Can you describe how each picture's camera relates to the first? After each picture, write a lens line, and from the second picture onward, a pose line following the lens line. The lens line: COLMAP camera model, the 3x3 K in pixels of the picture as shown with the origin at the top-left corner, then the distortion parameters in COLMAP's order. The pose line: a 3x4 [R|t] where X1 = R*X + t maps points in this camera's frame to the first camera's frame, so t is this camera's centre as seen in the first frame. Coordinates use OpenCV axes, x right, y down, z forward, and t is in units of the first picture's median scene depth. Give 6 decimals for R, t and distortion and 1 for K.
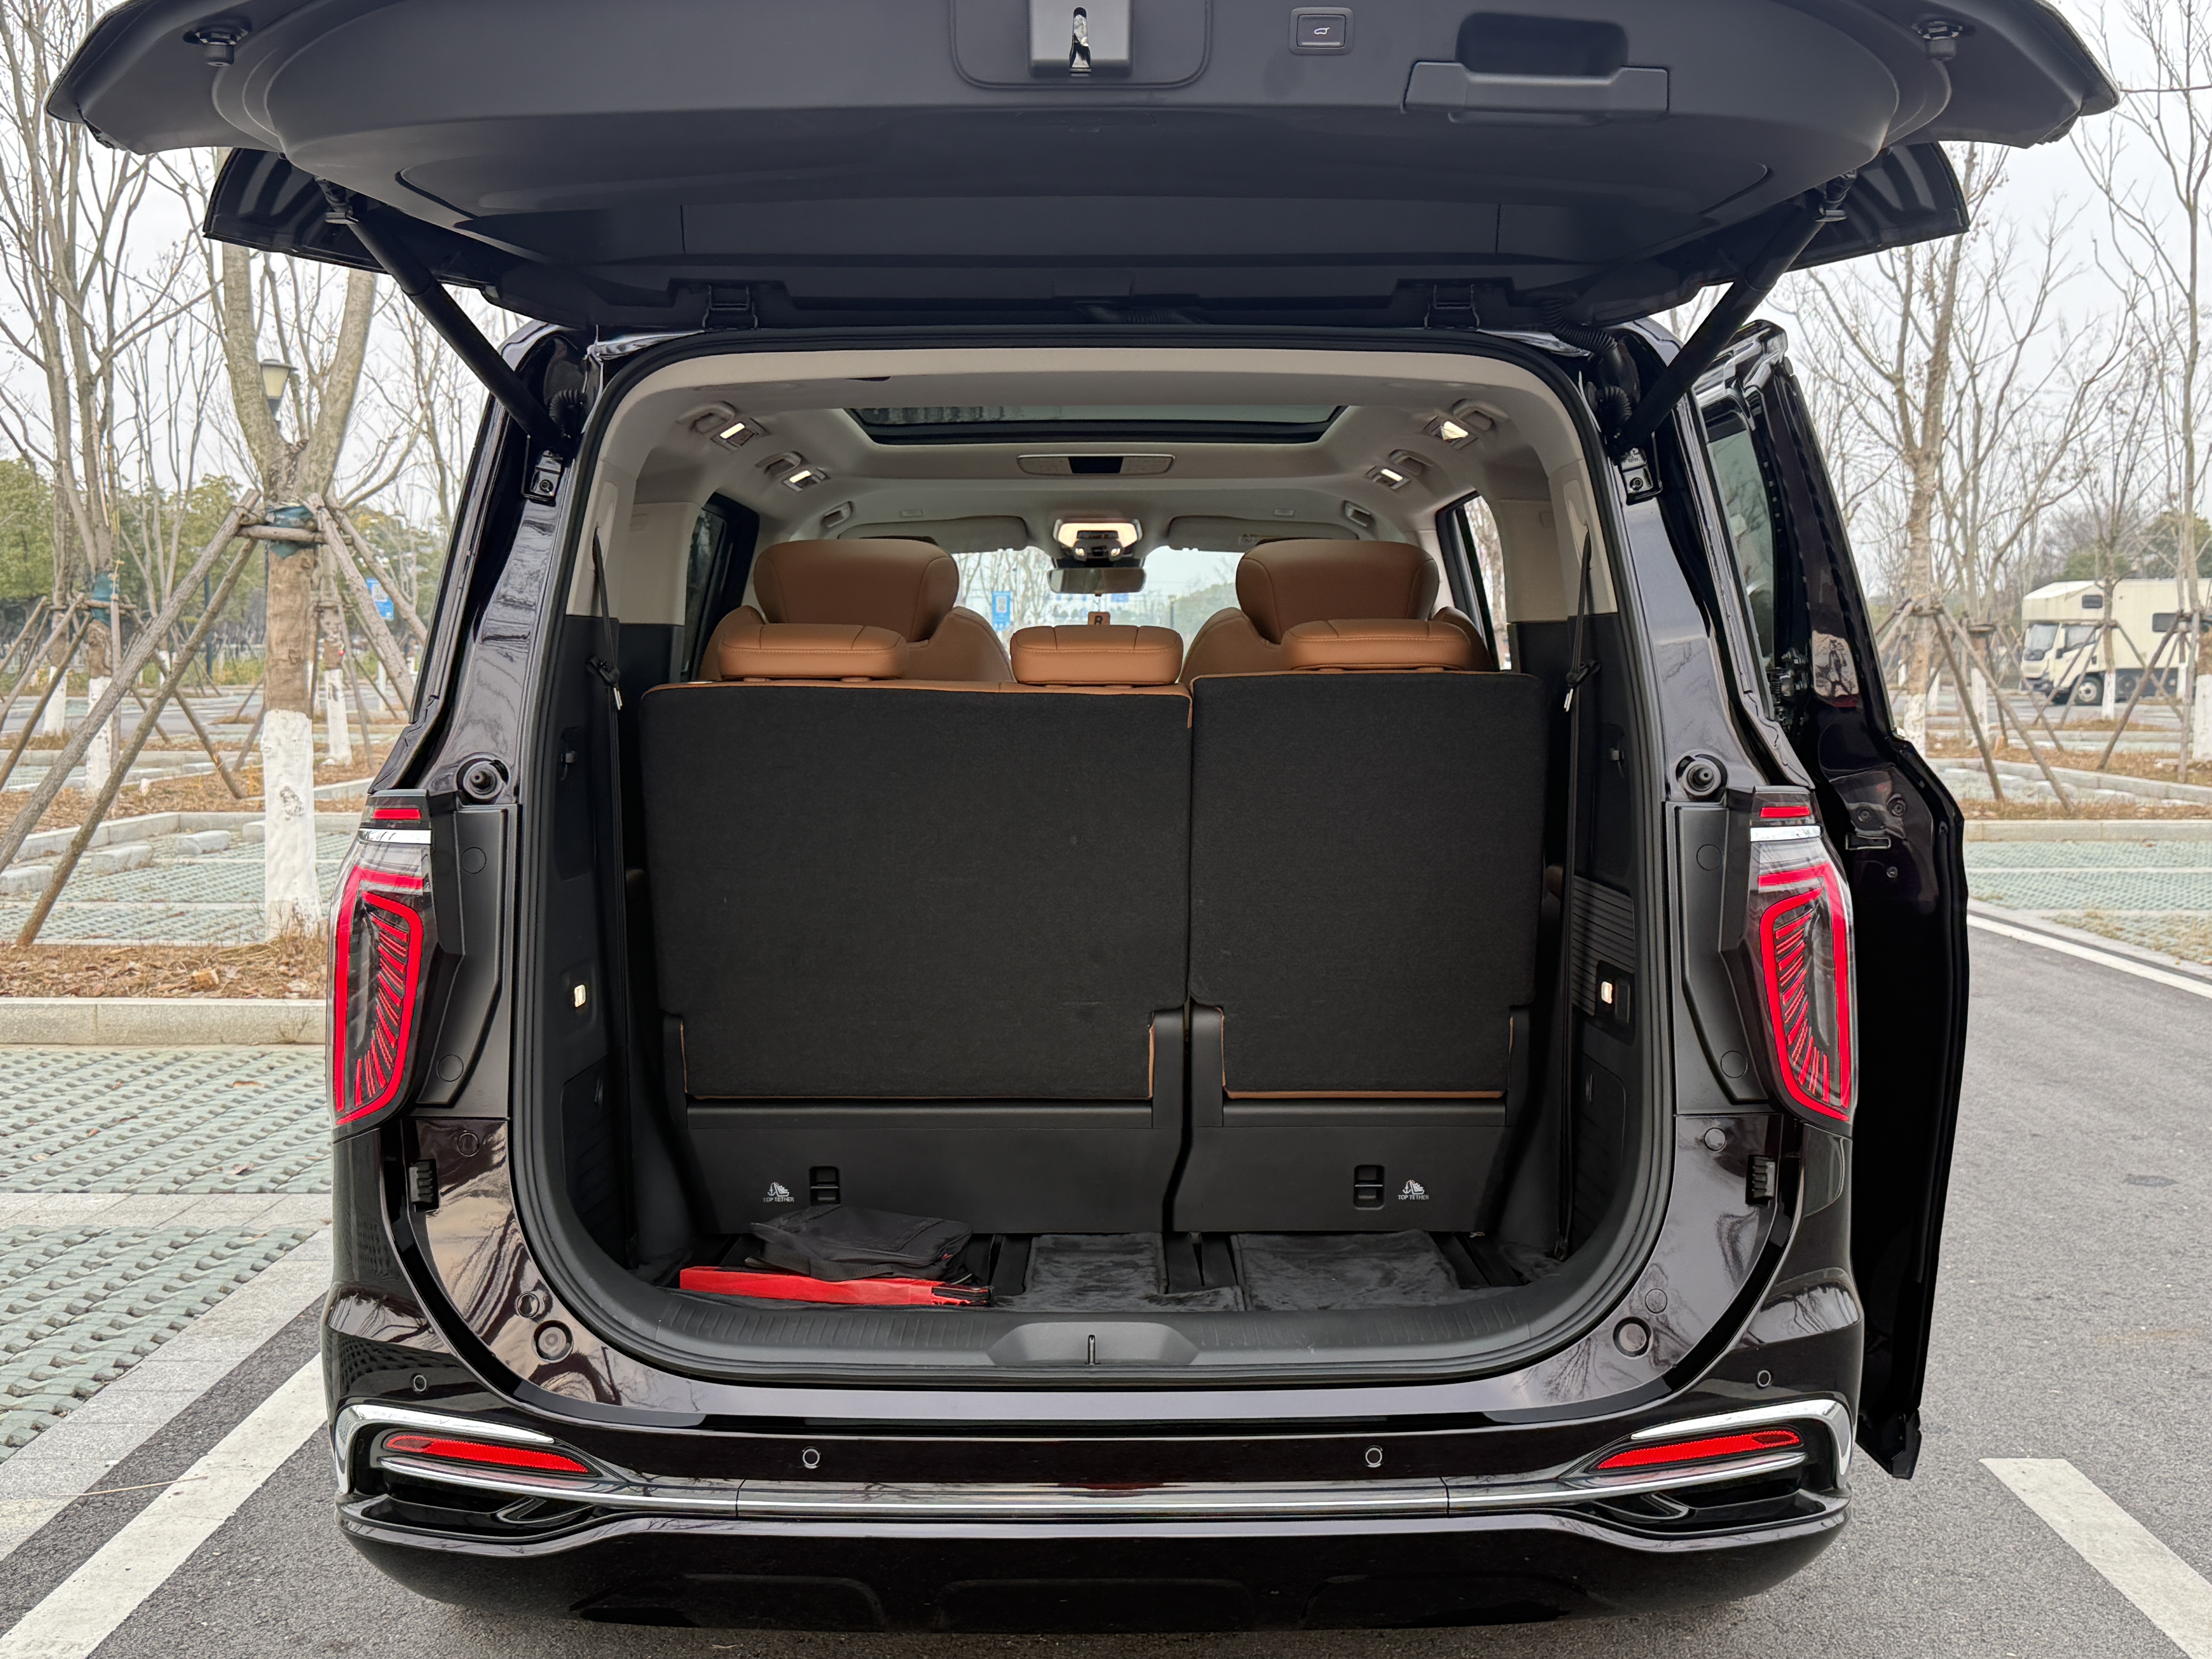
lens RADIAL K [[2556.8, 0, 1108.6], [0, 2556.8, 849.2], [0, 0, 1]] dist [0.056319, 0.000000]
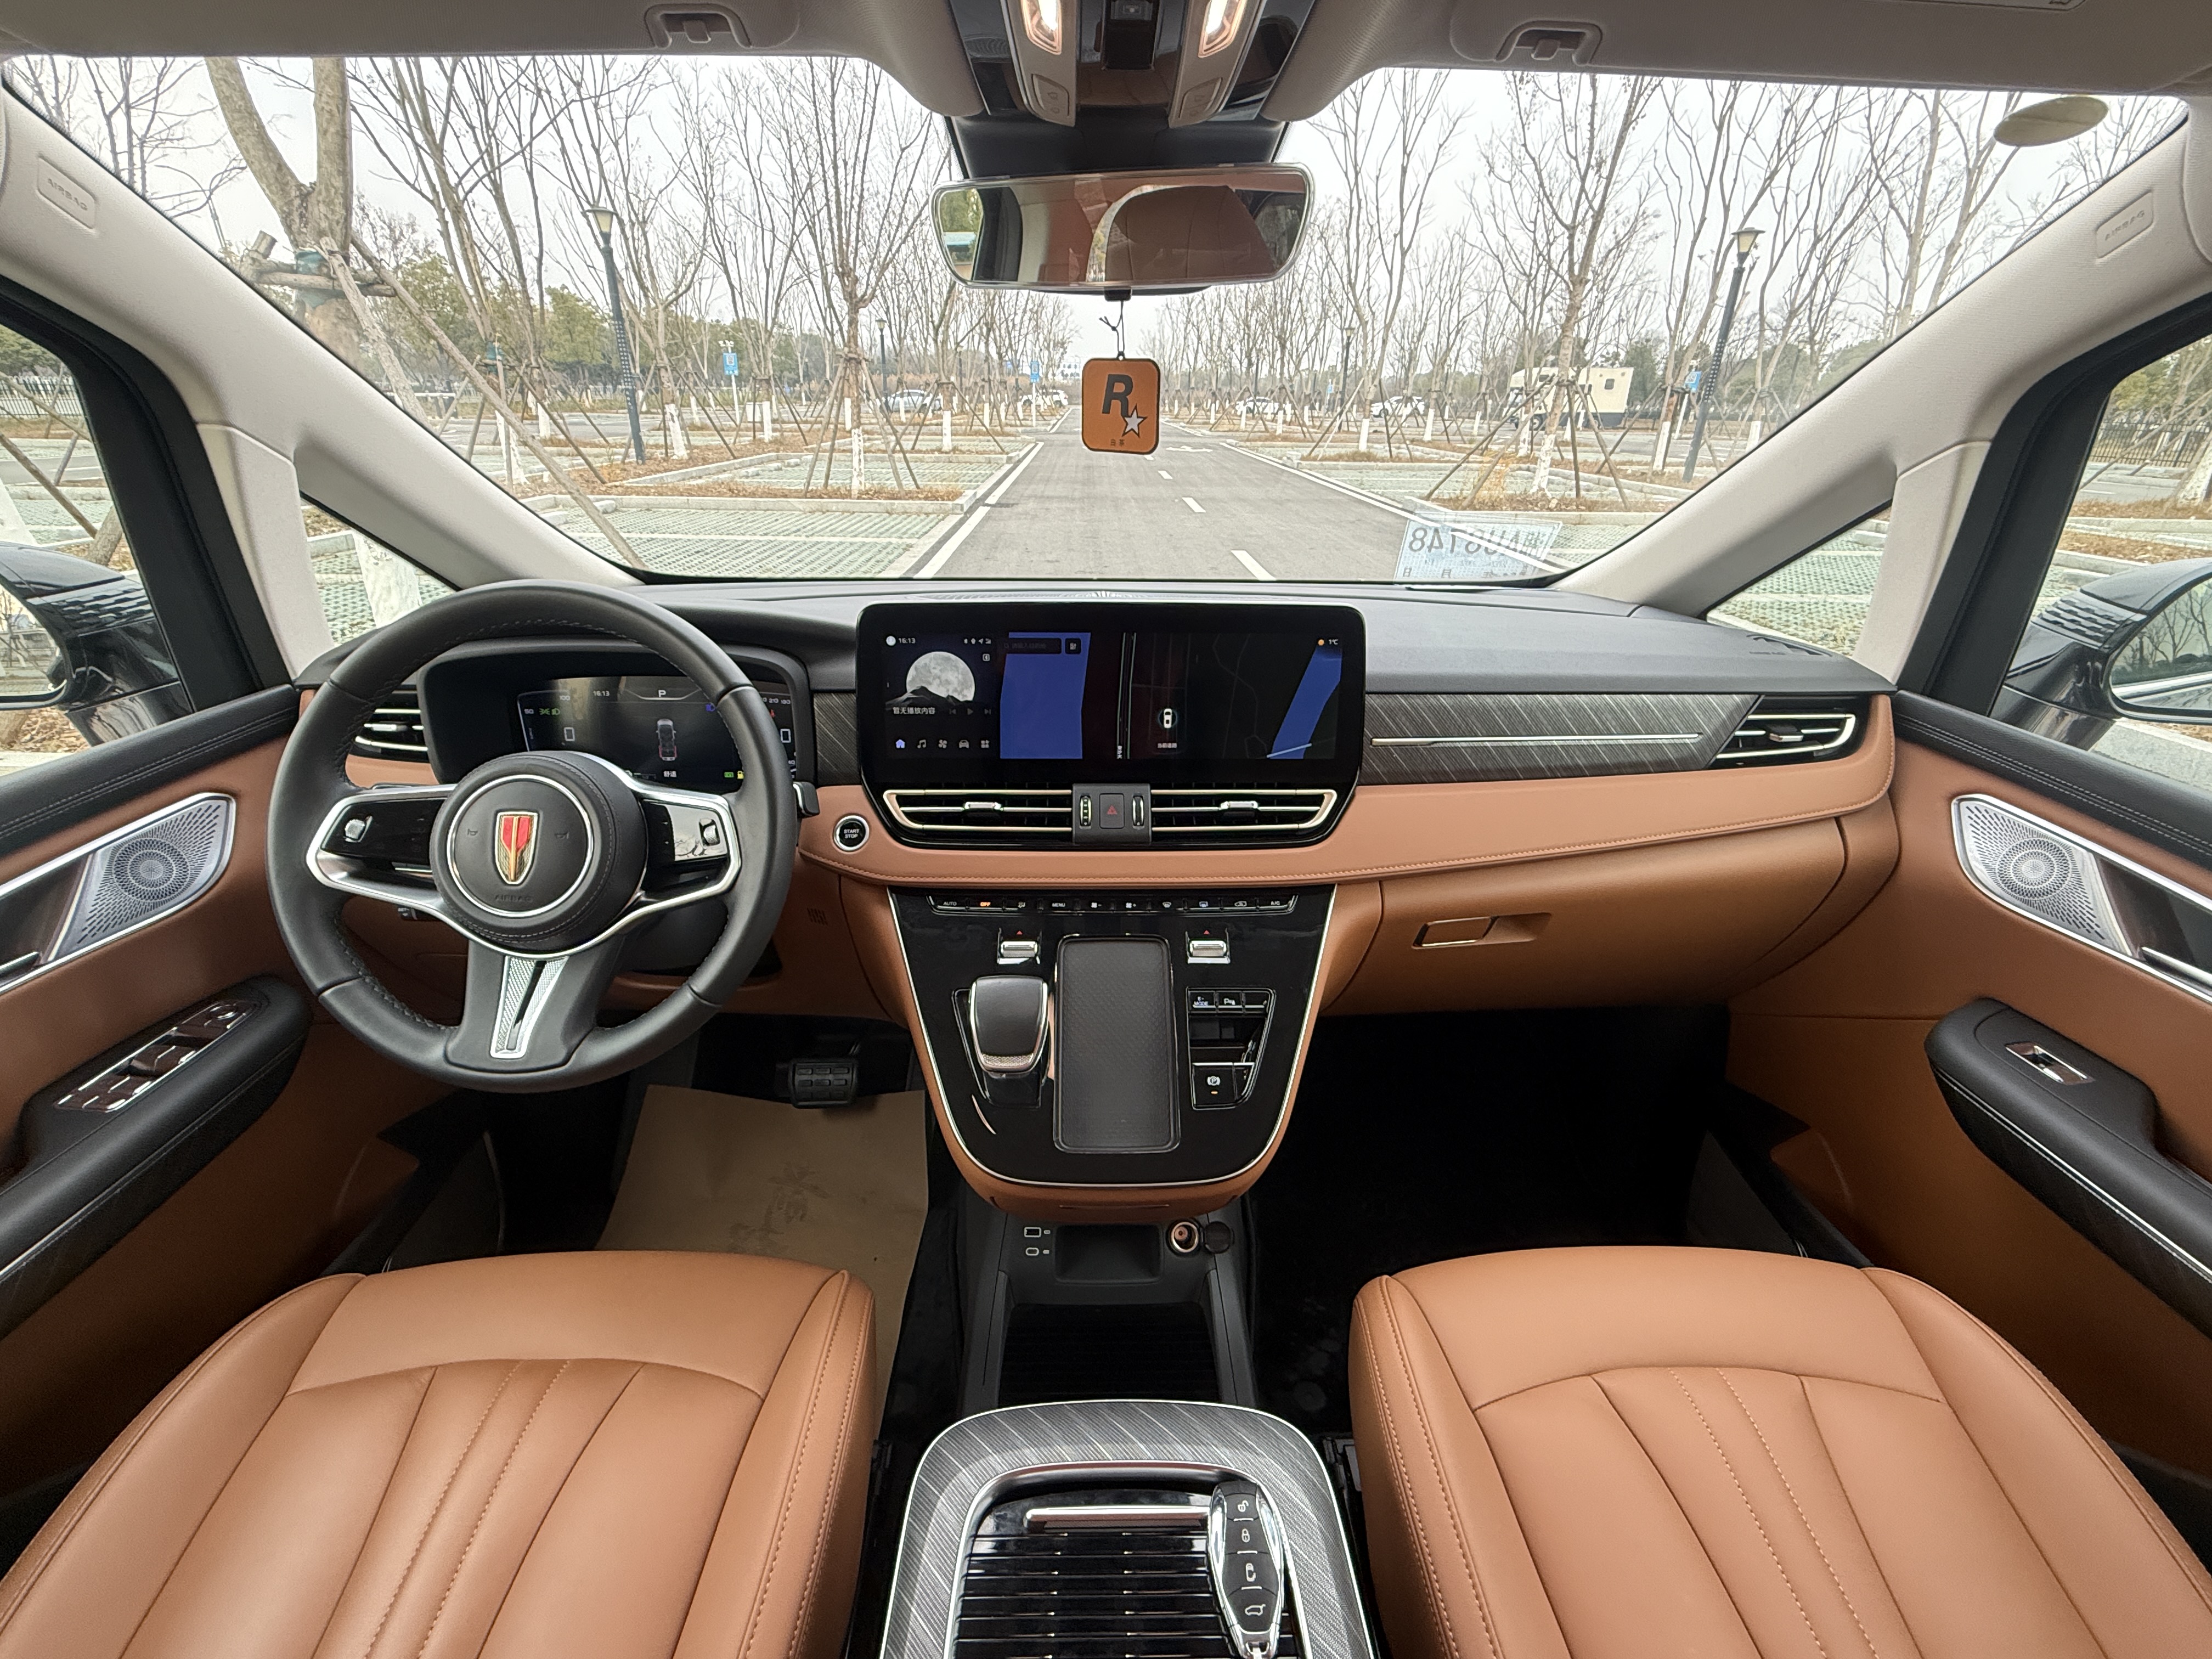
lens RADIAL K [[965.2, 0, 1108.1], [0, 965.2, 833.3], [0, 0, 1]] dist [0.001980, -0.001580]
pose [[0.999695, 0.002977, 0.024509, -0.007698], [-0.011188, 0.939561, 0.342198, -0.081393], [-0.022009, -0.342368, 0.939308, 0.895628]]
